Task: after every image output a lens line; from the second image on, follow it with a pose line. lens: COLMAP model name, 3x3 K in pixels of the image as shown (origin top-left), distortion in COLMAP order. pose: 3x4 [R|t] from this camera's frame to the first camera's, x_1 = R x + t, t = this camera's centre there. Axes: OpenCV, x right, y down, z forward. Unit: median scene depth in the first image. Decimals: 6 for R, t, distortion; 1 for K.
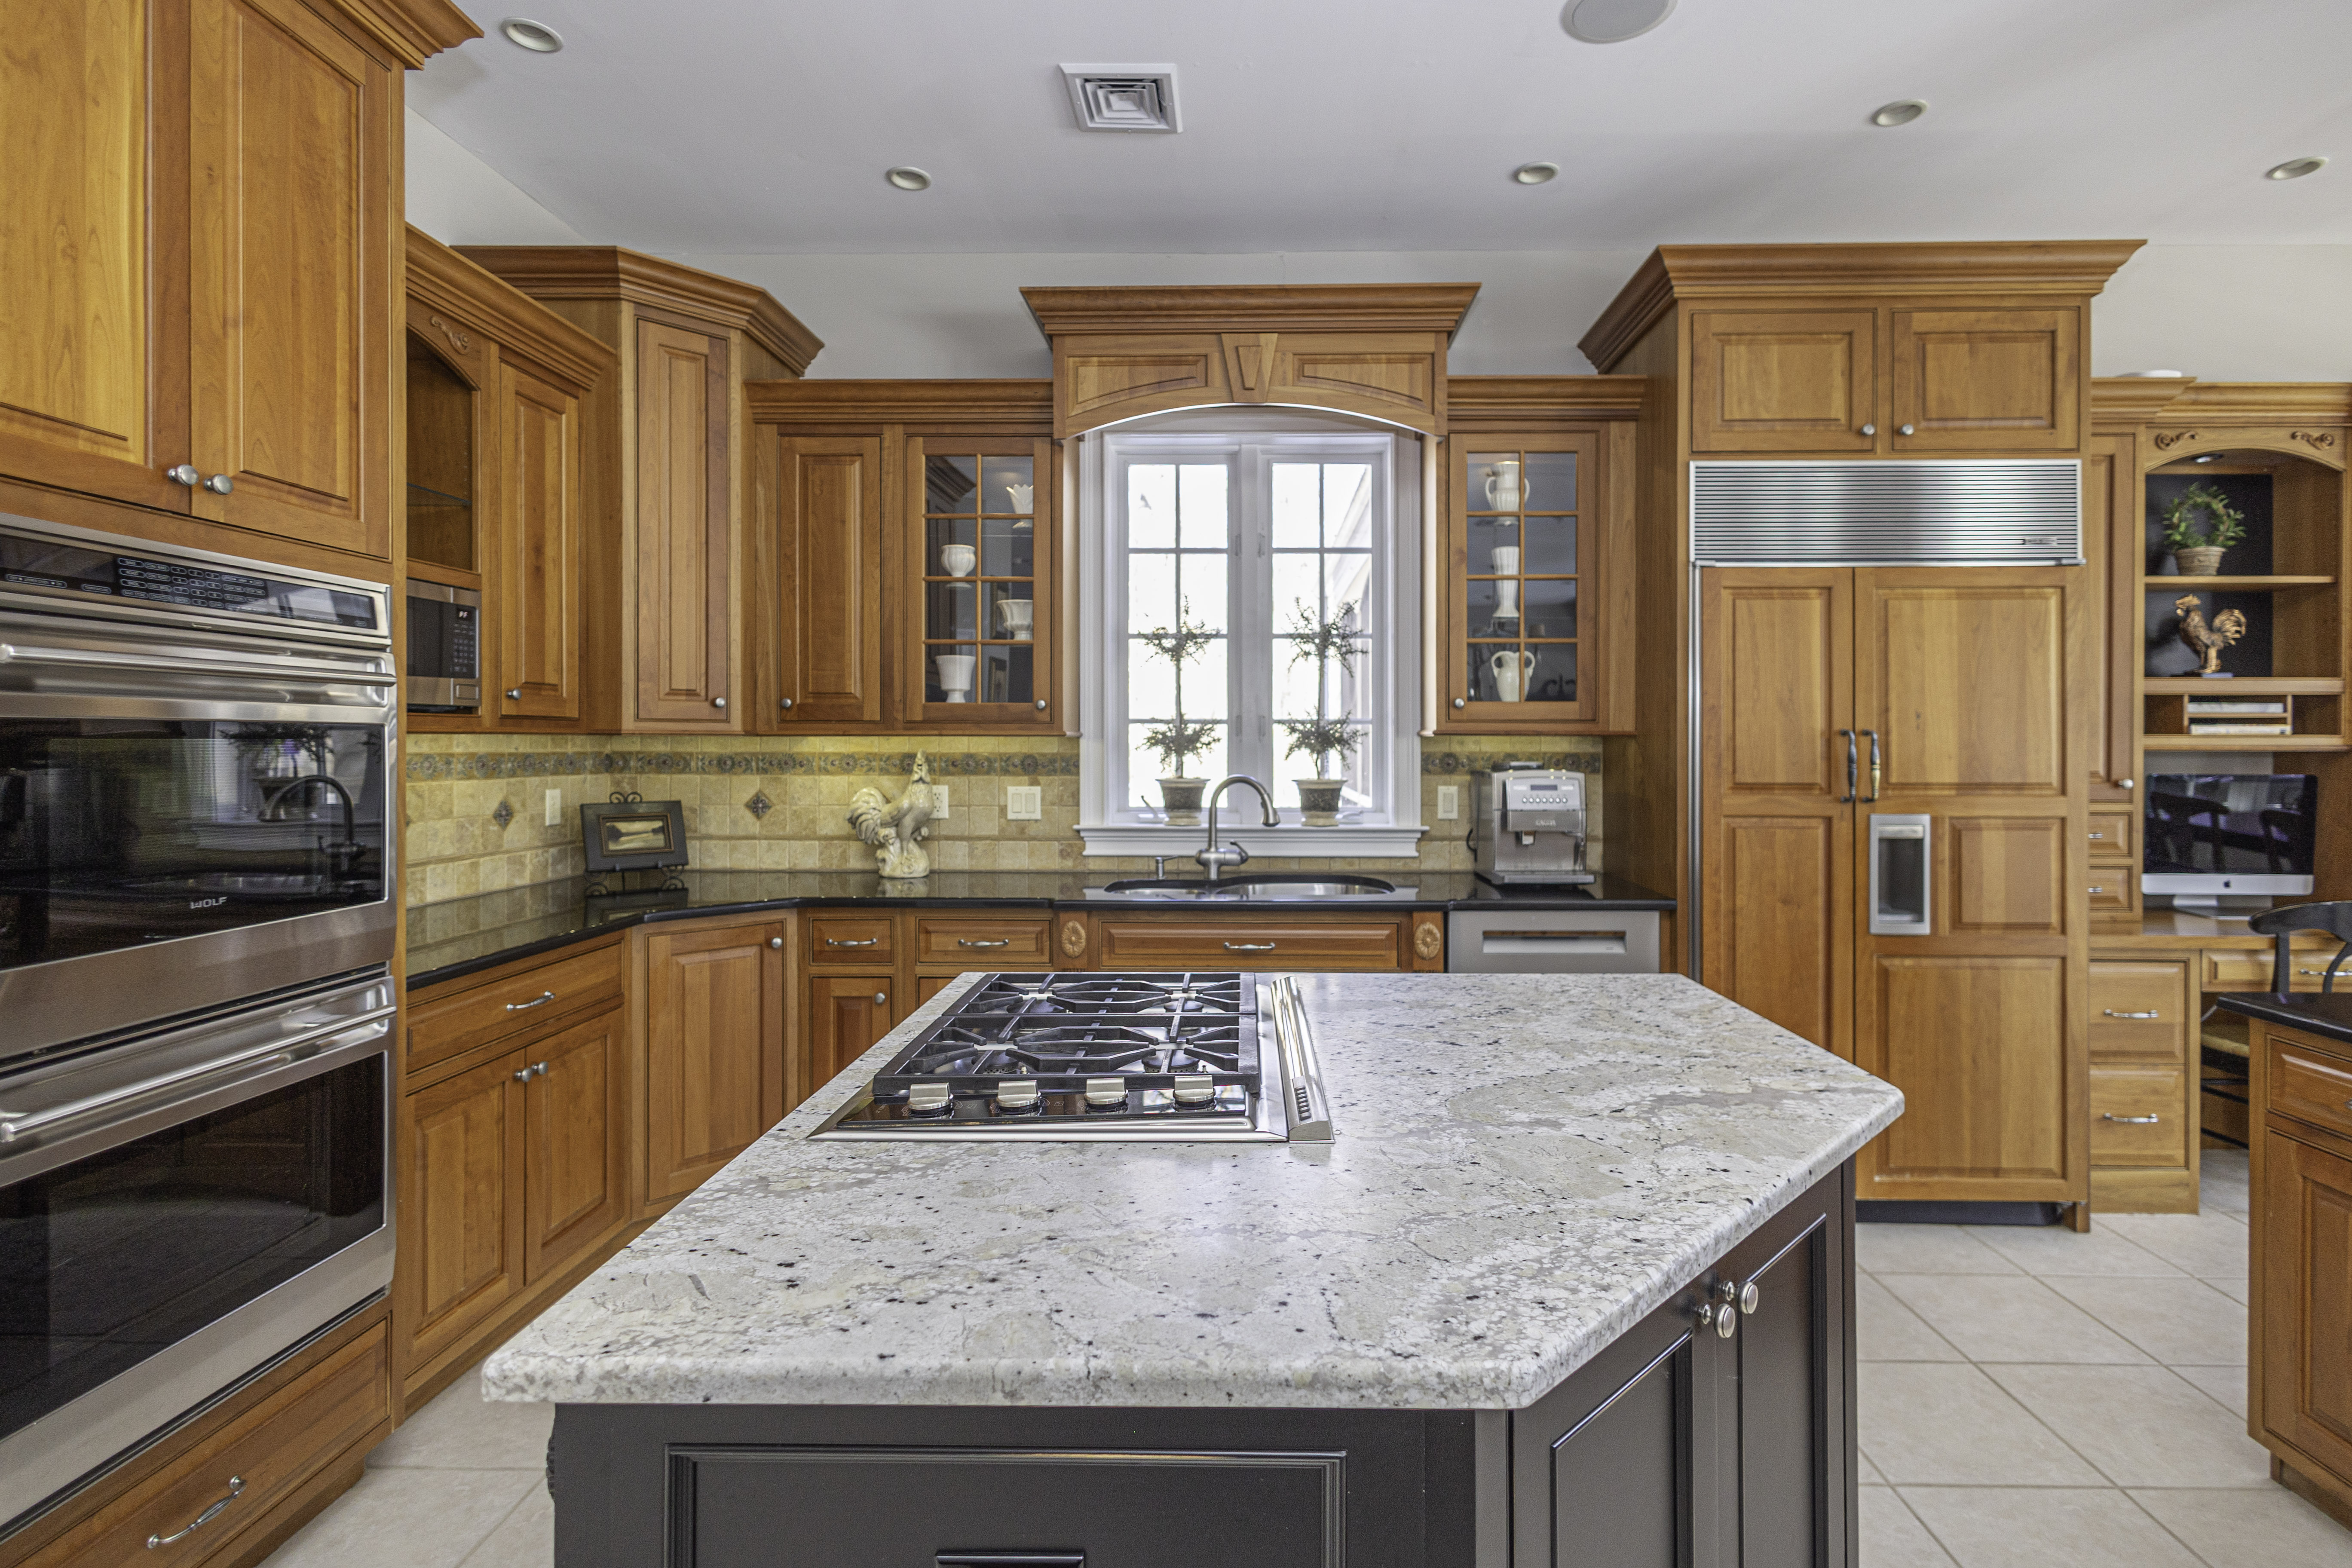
lens RADIAL K [[1085.3, 0, 1212.7], [0, 1085.3, 745.0], [0, 0, 1]] dist [0.008639, -0.002421]
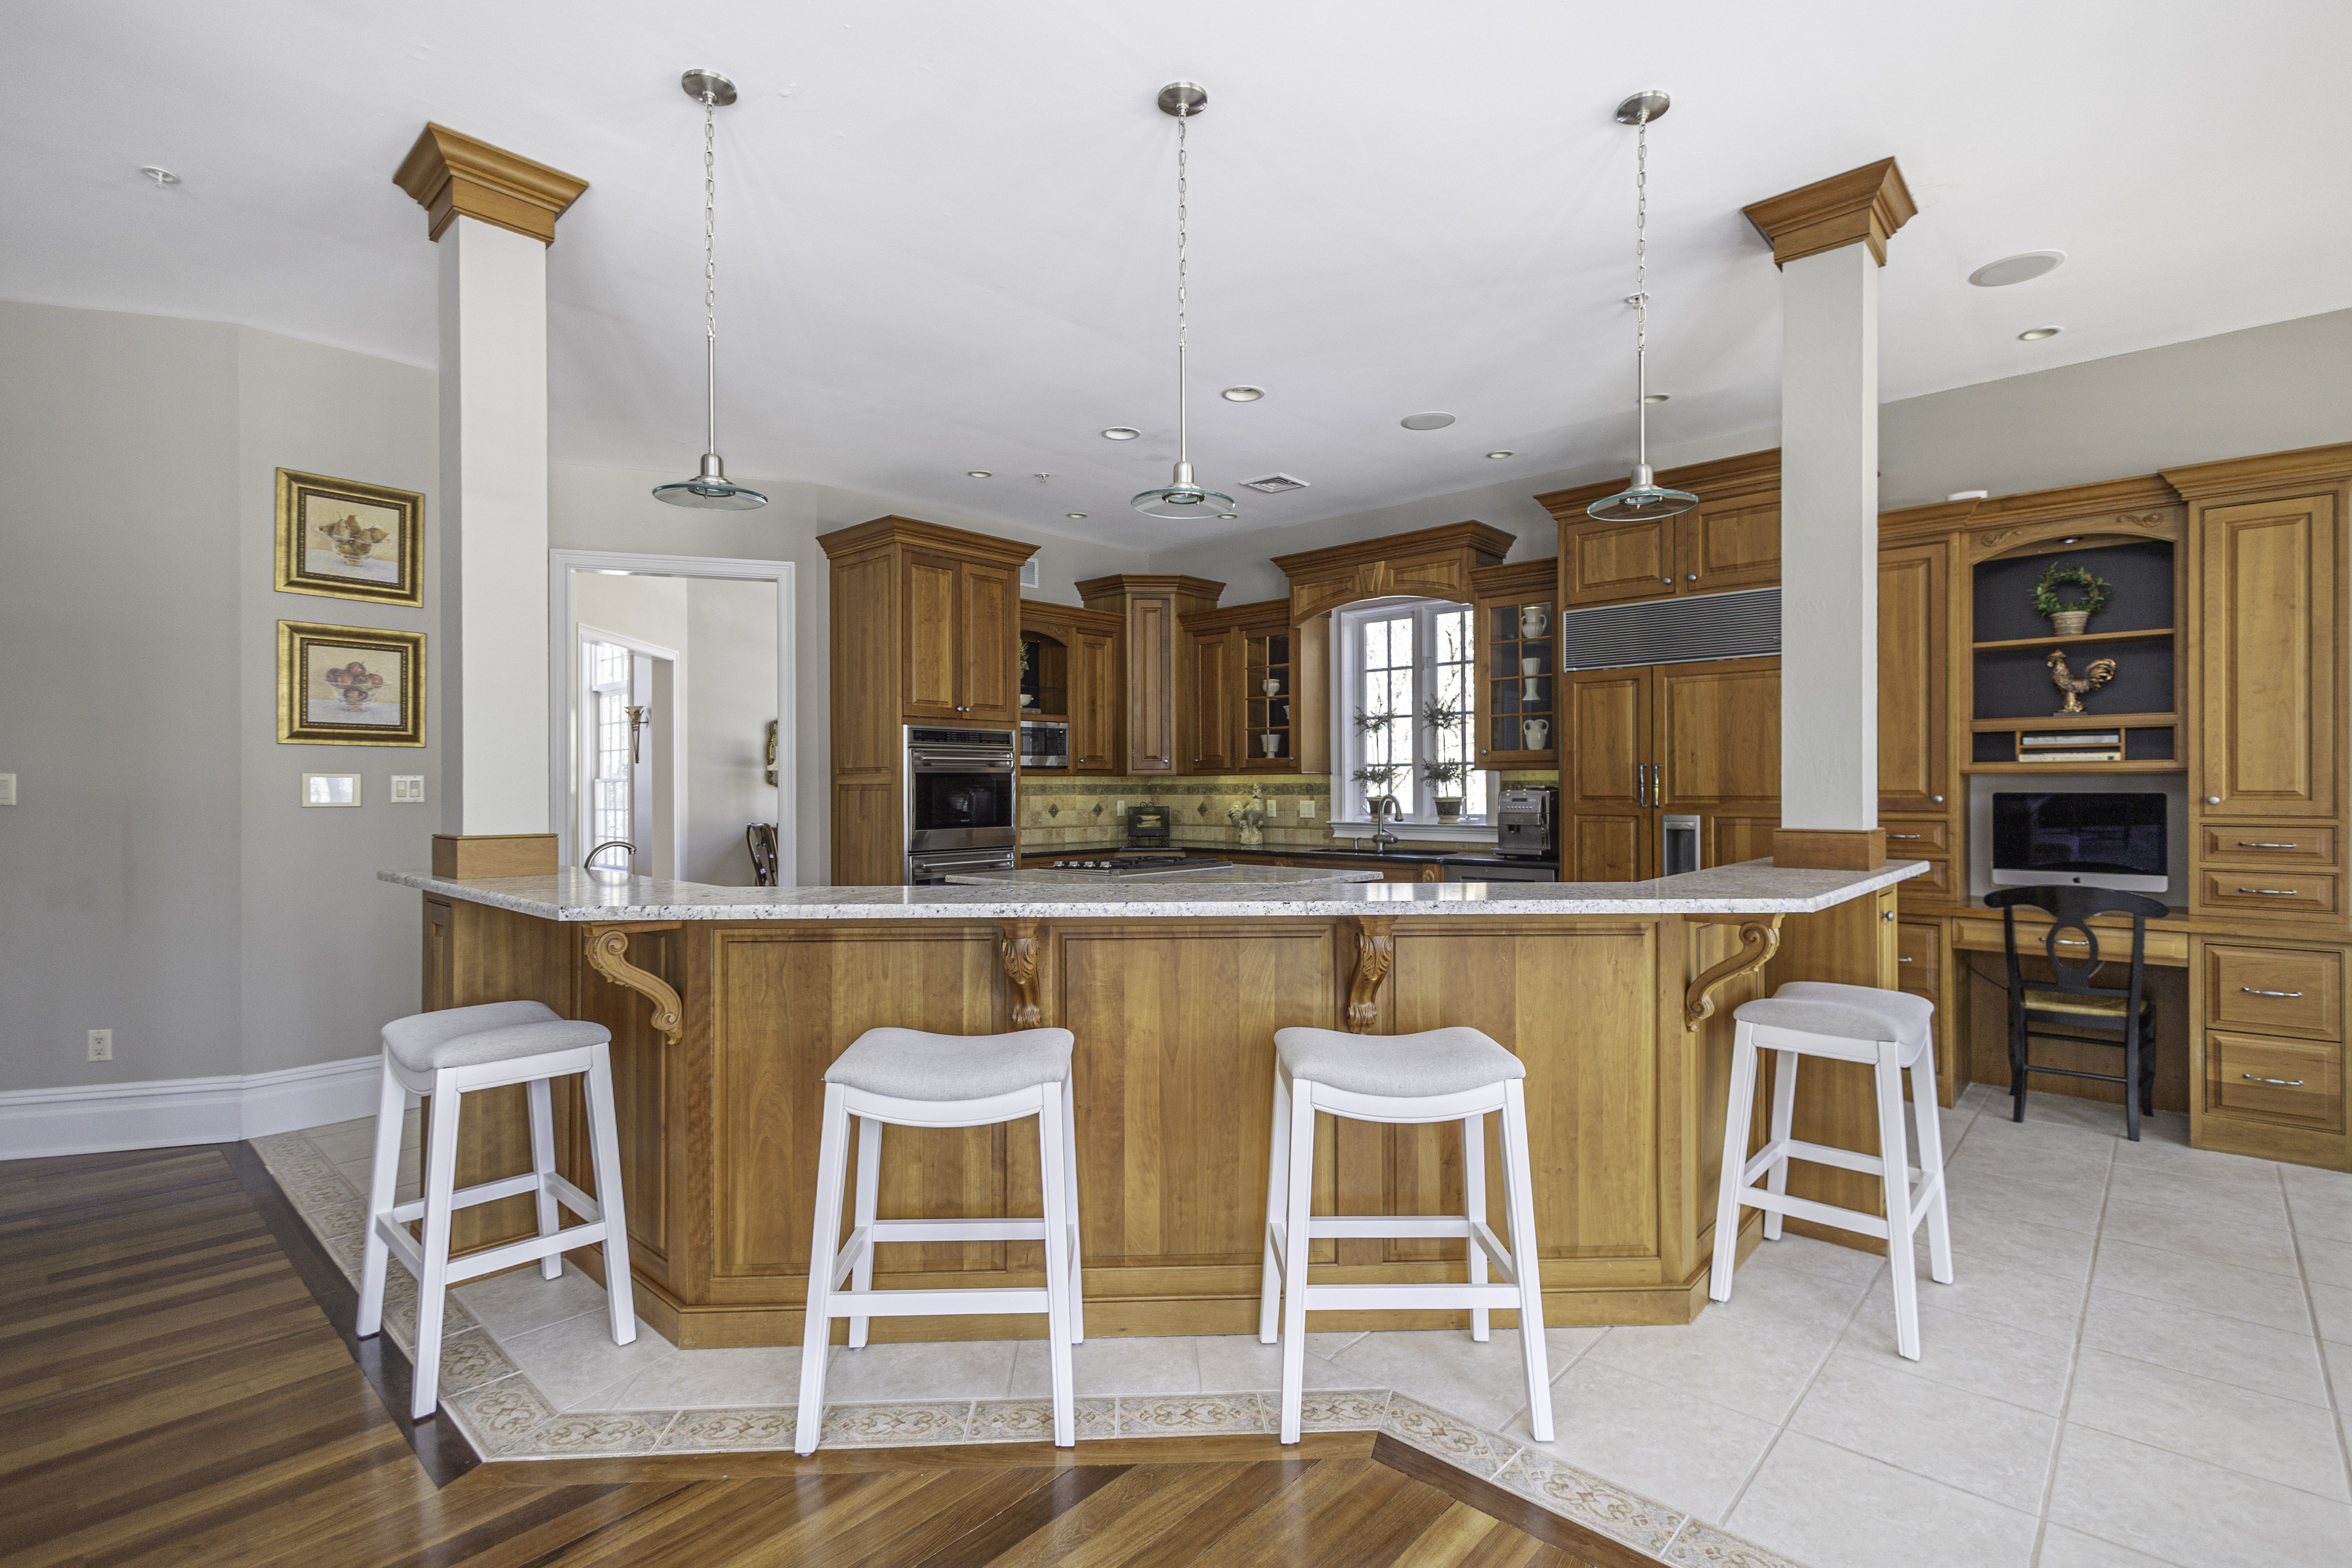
lens RADIAL K [[1085.3, 0, 1190.3], [0, 1085.3, 783.4], [0, 0, 1]] dist [0.008639, -0.002421]
pose [[0.753199, -0.007689, -0.657748, 1.017309], [0.003933, 0.999966, -0.007185, 0.022402], [0.657781, 0.002825, 0.753204, -0.631274]]
